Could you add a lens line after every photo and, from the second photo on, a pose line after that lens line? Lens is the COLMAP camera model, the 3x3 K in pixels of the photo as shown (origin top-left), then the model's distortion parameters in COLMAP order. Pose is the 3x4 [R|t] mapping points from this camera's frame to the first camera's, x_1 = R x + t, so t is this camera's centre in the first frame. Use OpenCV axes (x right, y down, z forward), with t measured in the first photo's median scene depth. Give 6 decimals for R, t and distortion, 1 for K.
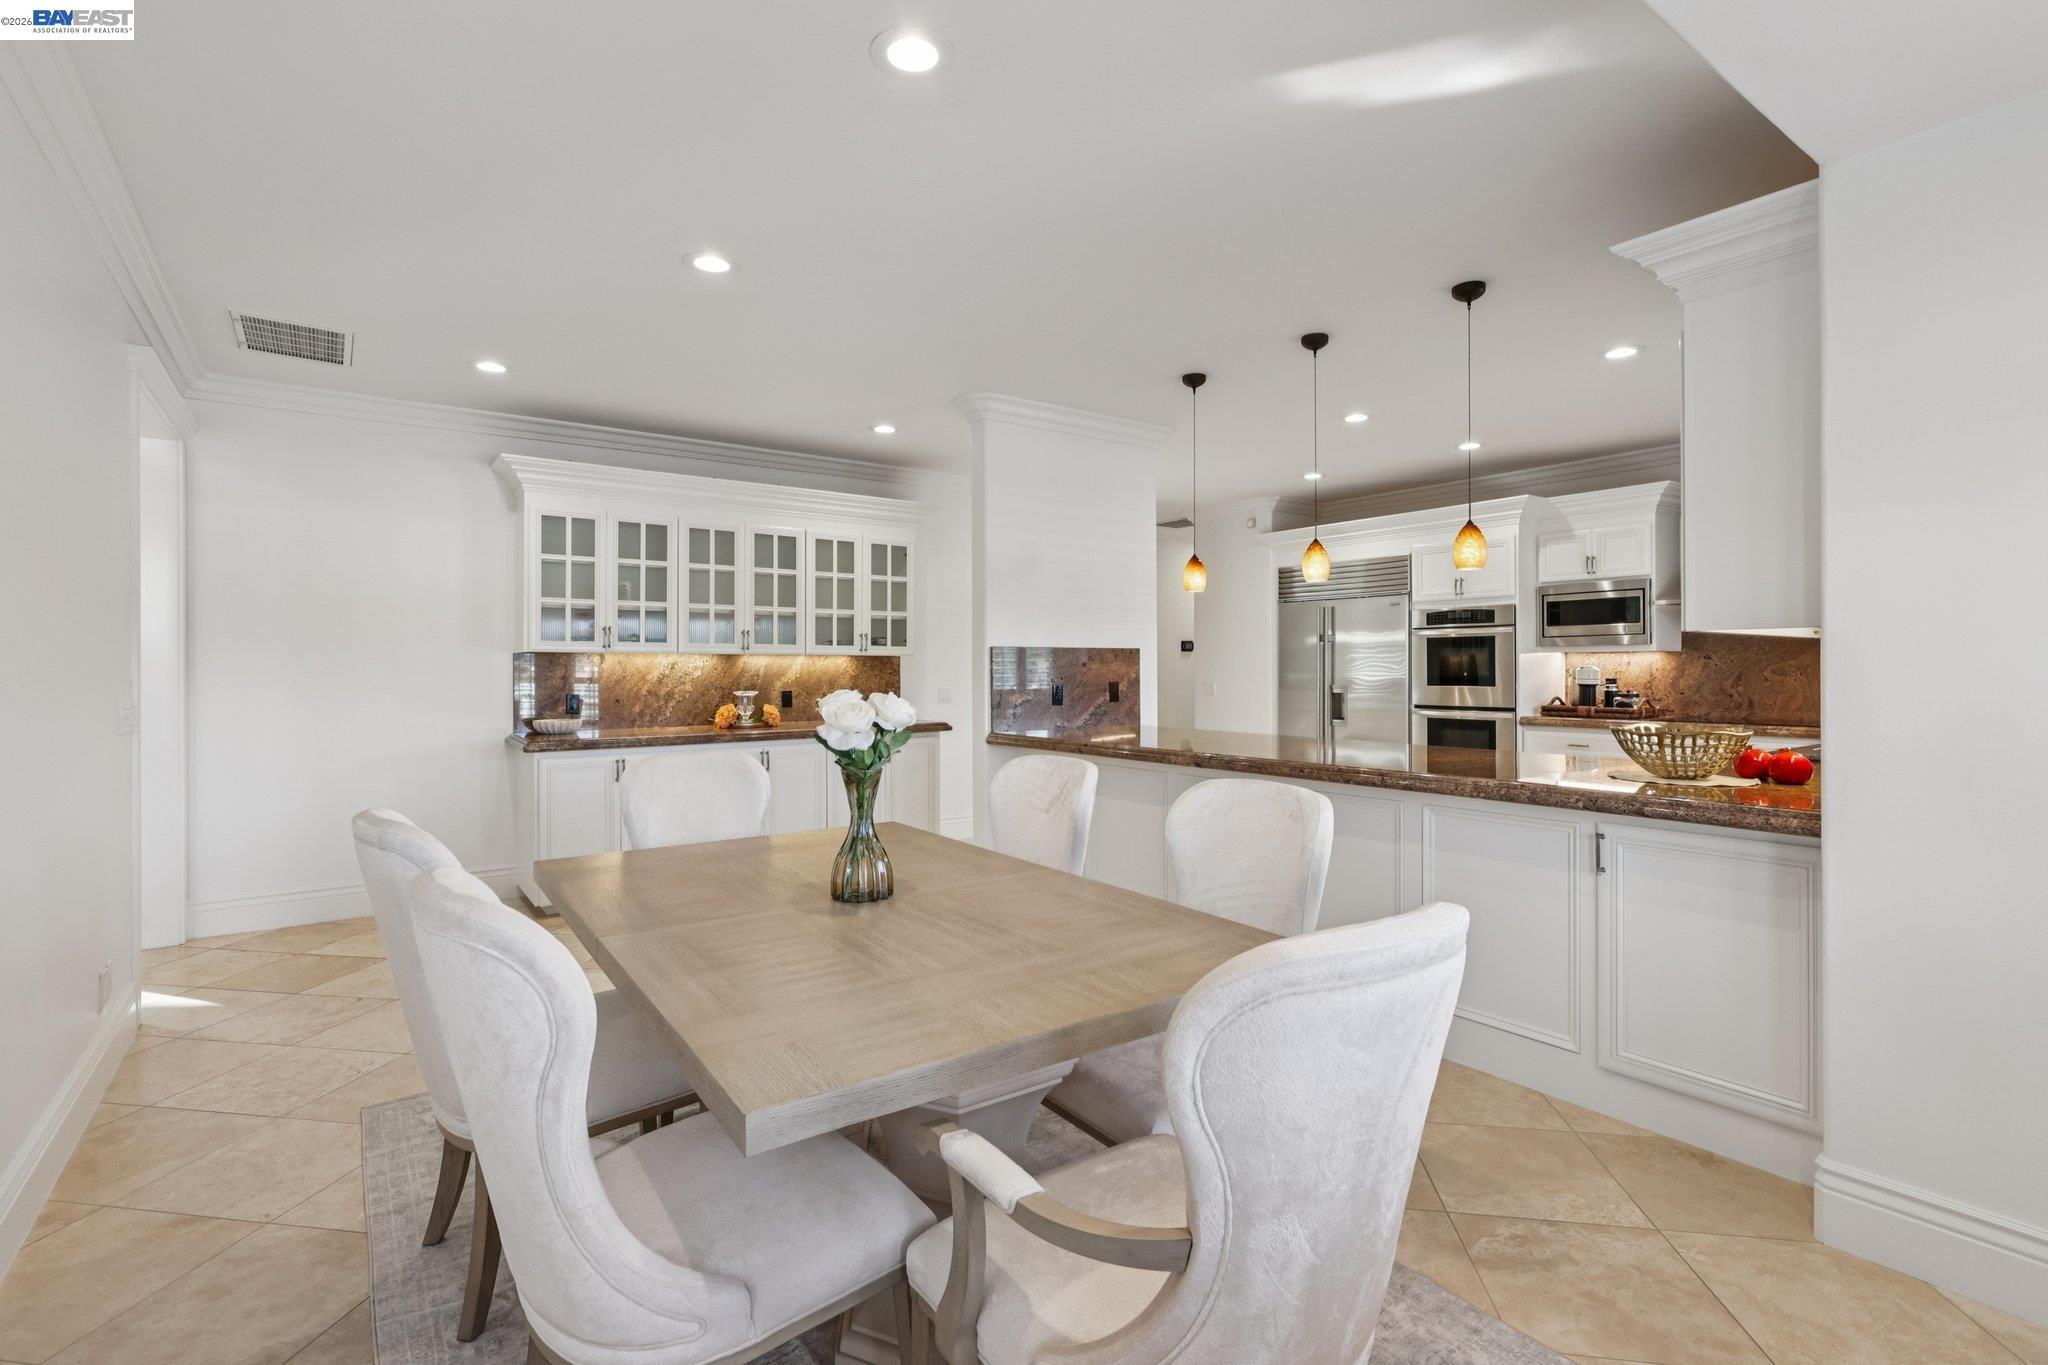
lens RADIAL K [[949.2, 0, 1018.3], [0, 949.2, 671.7], [0, 0, 1]] dist [0.000330, 0.000016]
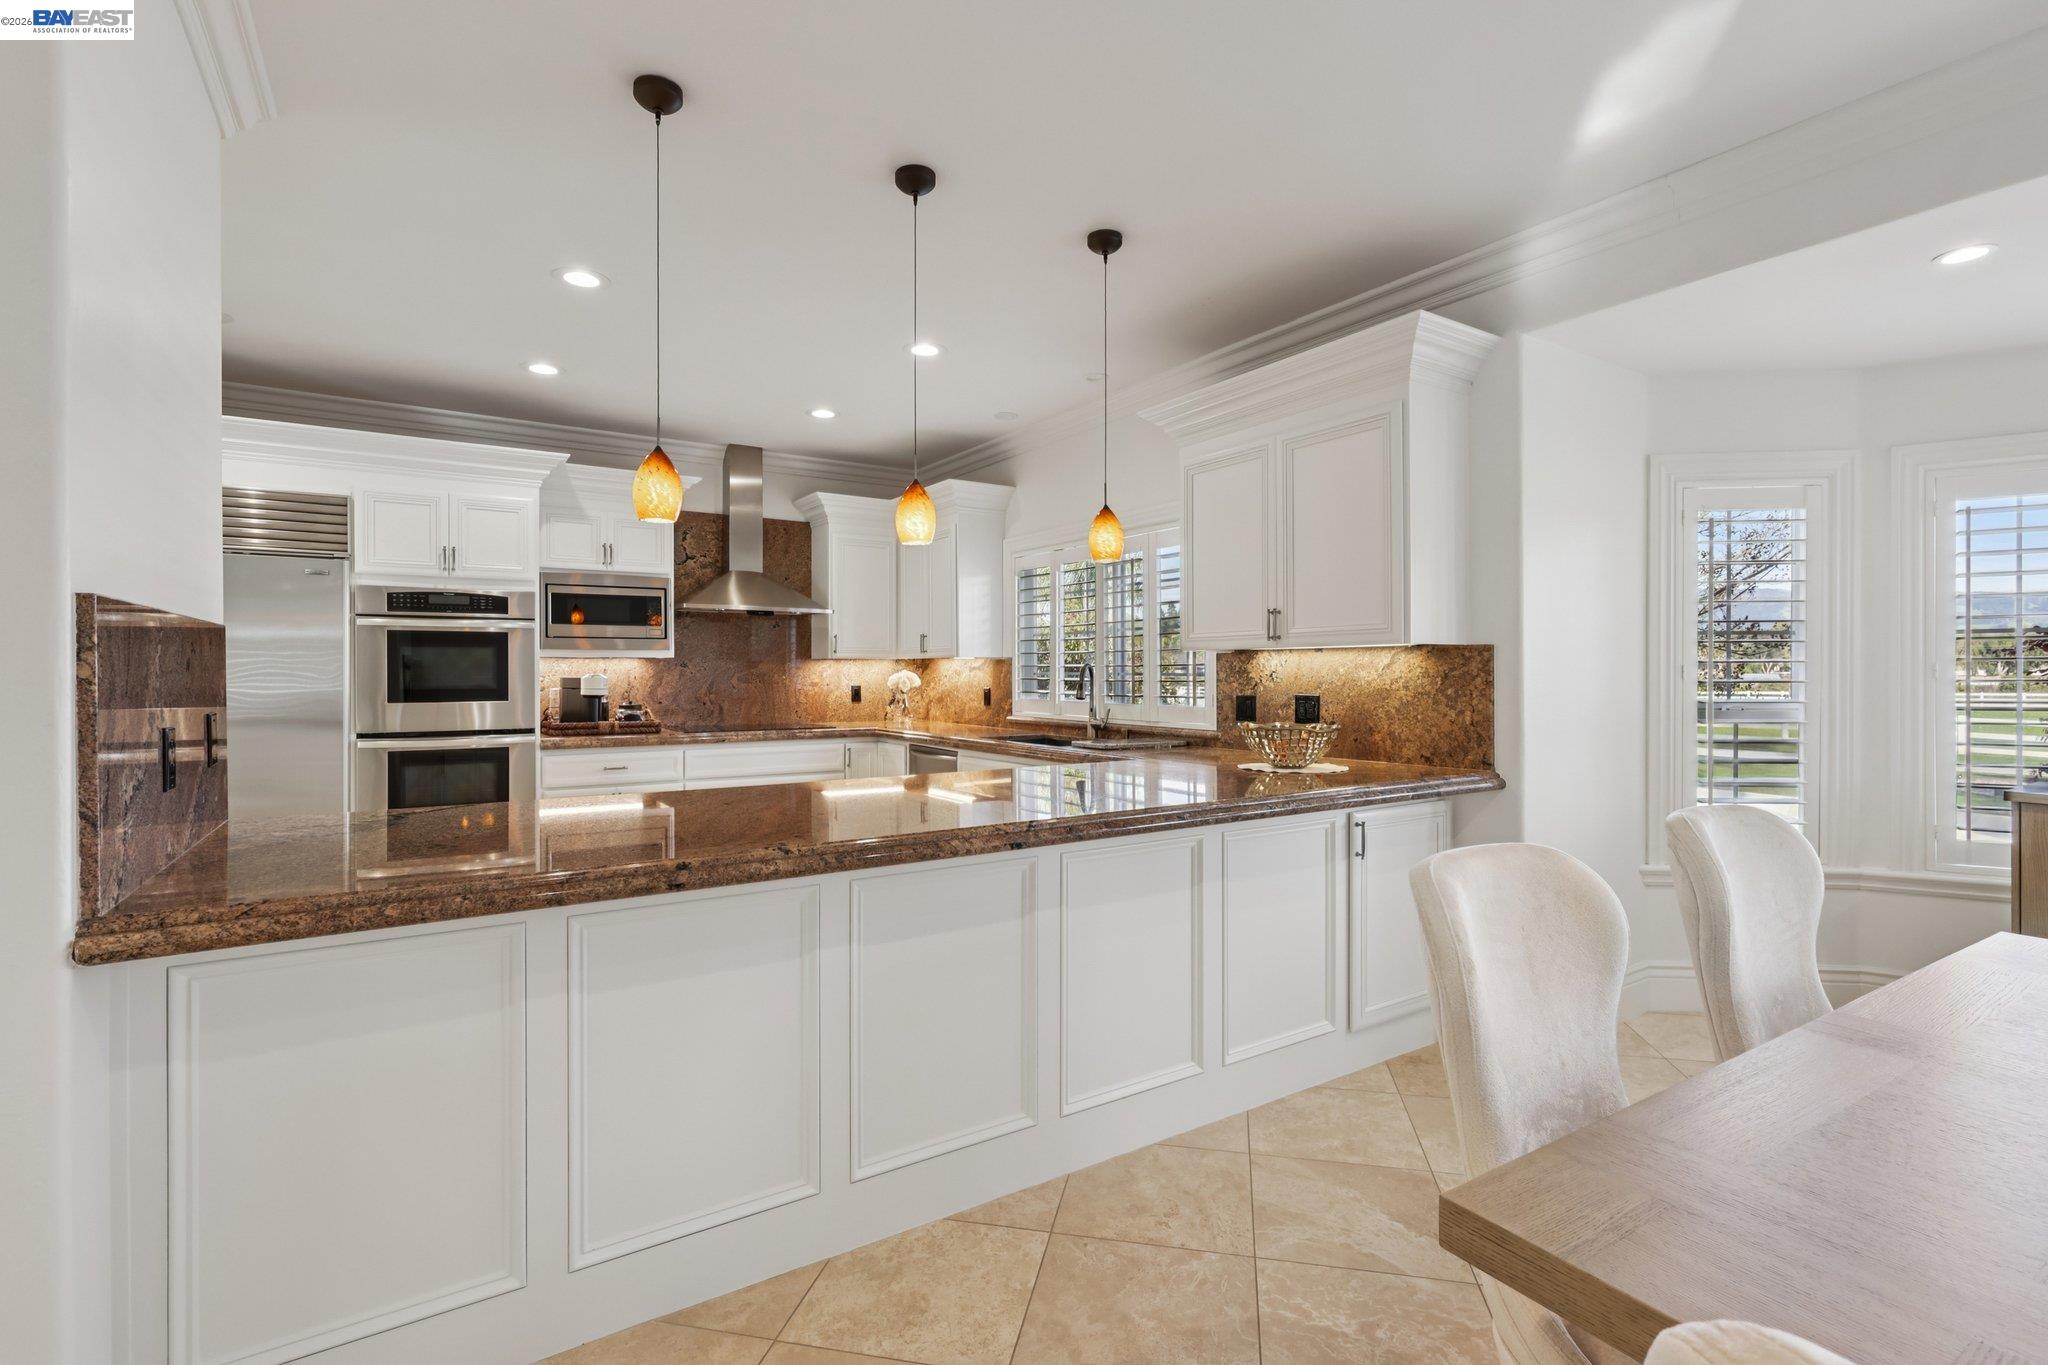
lens RADIAL K [[946.8, 0, 1029.9], [0, 946.8, 675.9], [0, 0, 1]] dist [0.001948, 0.000398]
pose [[0.037995, 0.000525, 0.999278, -0.225269], [0.003943, 0.999992, -0.000676, -0.001892], [-0.999270, 0.003965, 0.037992, 0.581094]]
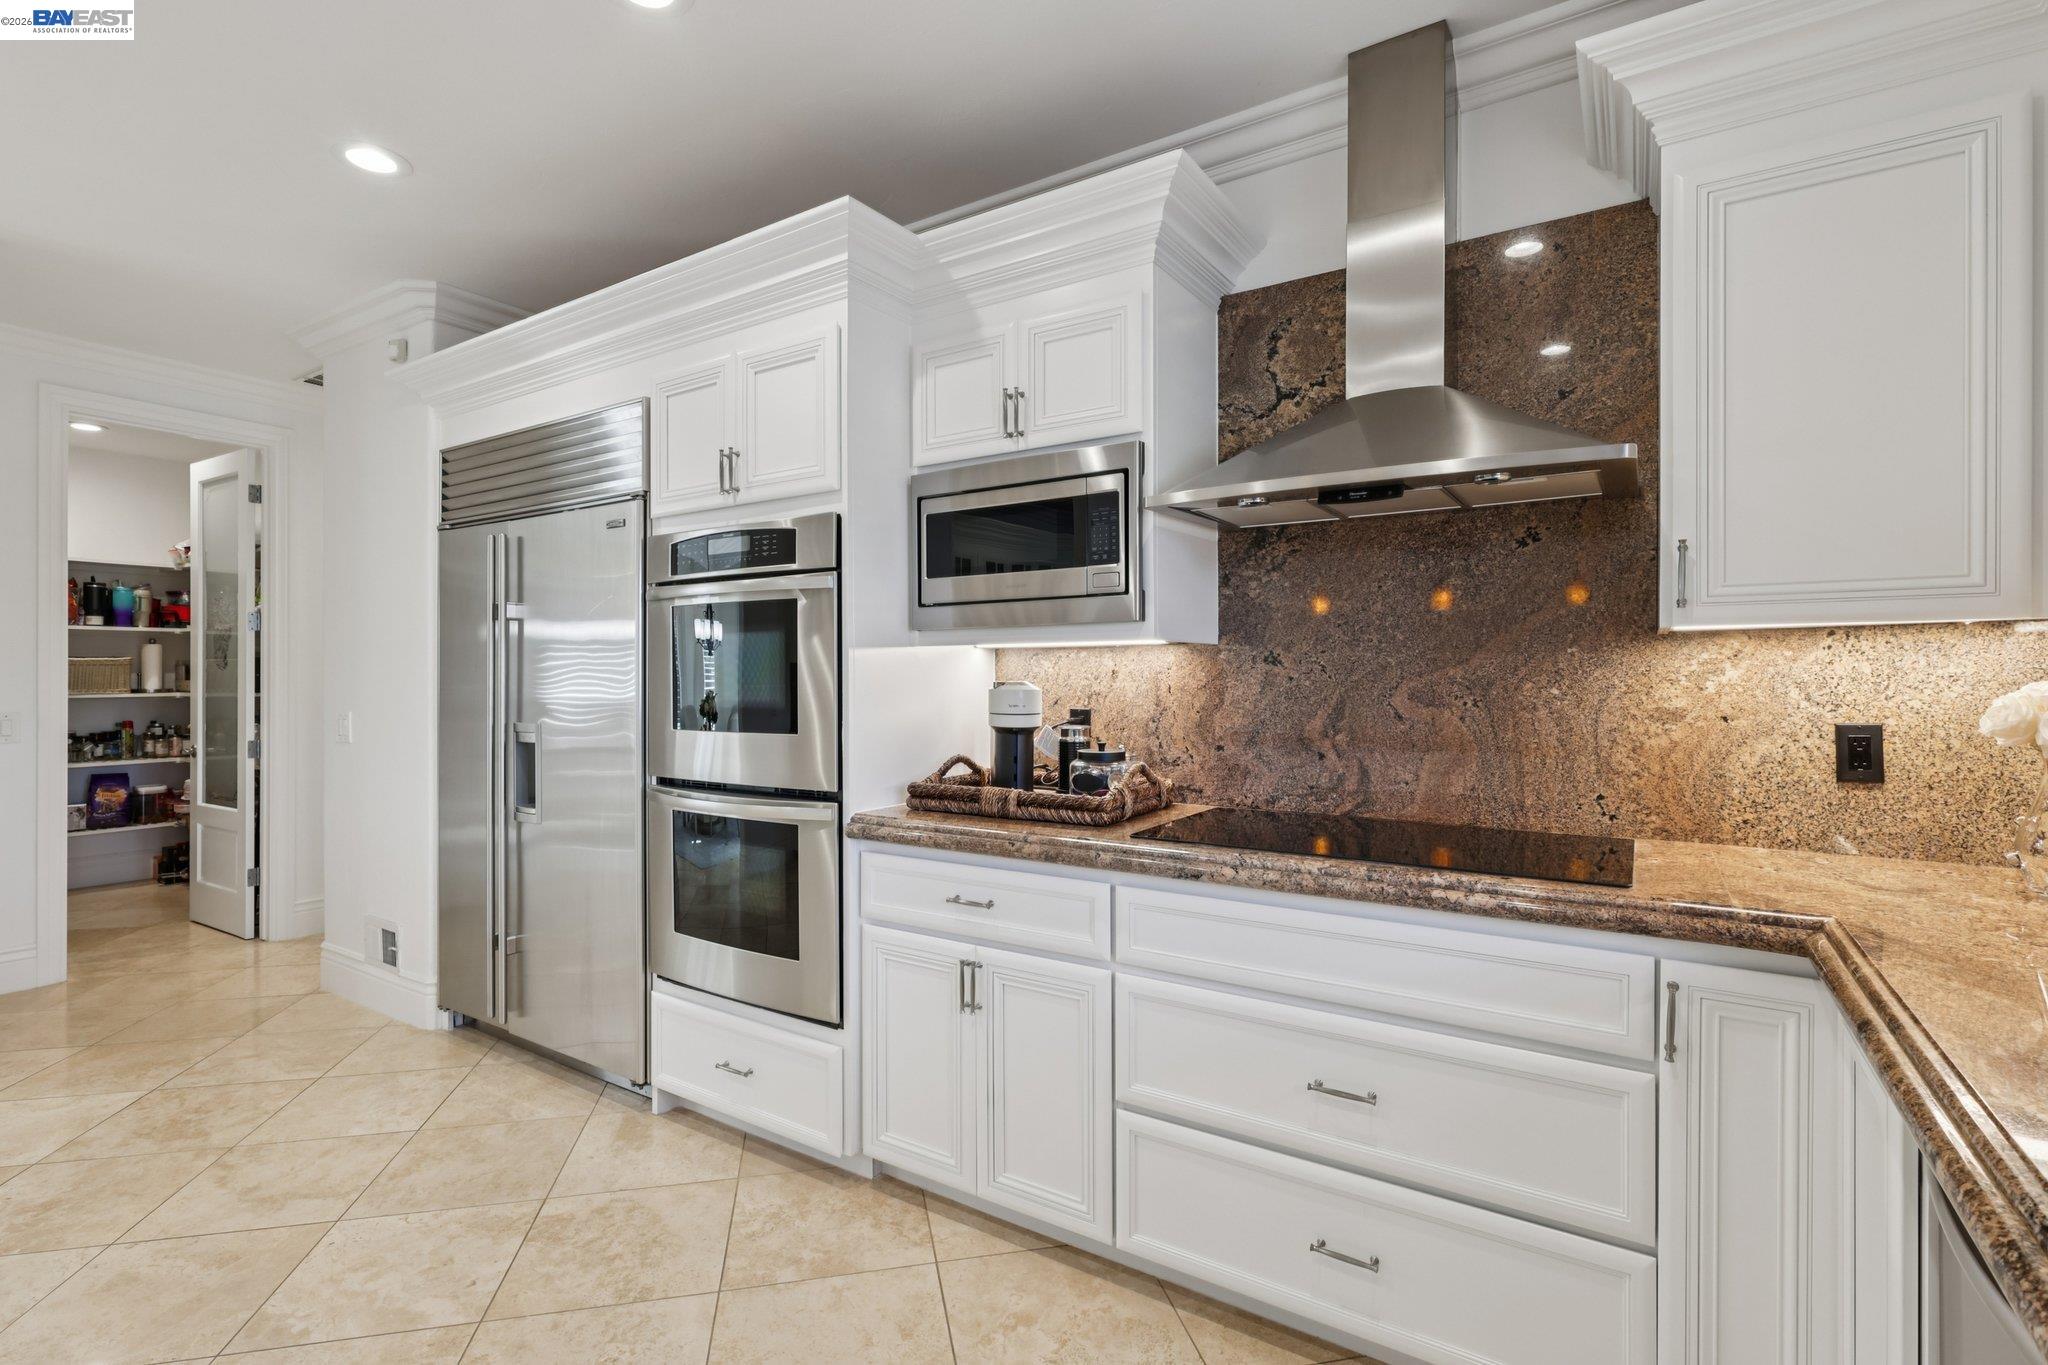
lens RADIAL K [[942.1, 0, 1024.0], [0, 942.1, 682.5], [0, 0, 1]] dist [-0.000816, -0.000088]
pose [[0.929966, 0.000985, 0.367645, 0.460779], [-0.001638, 0.999998, 0.001464, -0.005610], [-0.367643, -0.001964, 0.929965, 0.638657]]
